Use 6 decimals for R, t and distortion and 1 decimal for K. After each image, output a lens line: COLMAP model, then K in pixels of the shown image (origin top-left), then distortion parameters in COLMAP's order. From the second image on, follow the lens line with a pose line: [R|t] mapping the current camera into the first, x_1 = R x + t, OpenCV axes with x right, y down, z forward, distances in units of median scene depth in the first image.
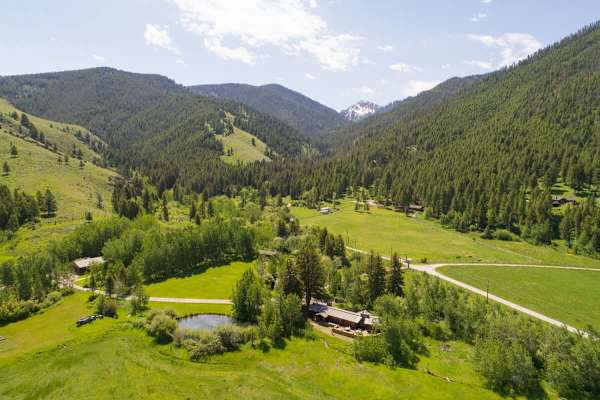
lens RADIAL K [[407.4, 0, 300.0], [0, 407.4, 200.0], [0, 0, 1]] dist [0.006793, 0.001336]
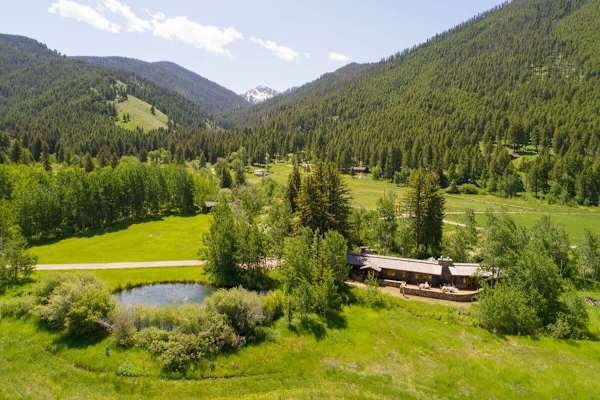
lens RADIAL K [[407.4, 0, 300.0], [0, 407.4, 200.0], [0, 0, 1]] dist [0.006793, 0.001336]
pose [[0.968533, -0.020751, 0.248020, -0.111658], [0.013661, 0.999448, 0.030275, 0.097273], [-0.248511, -0.025935, 0.968282, 0.271755]]
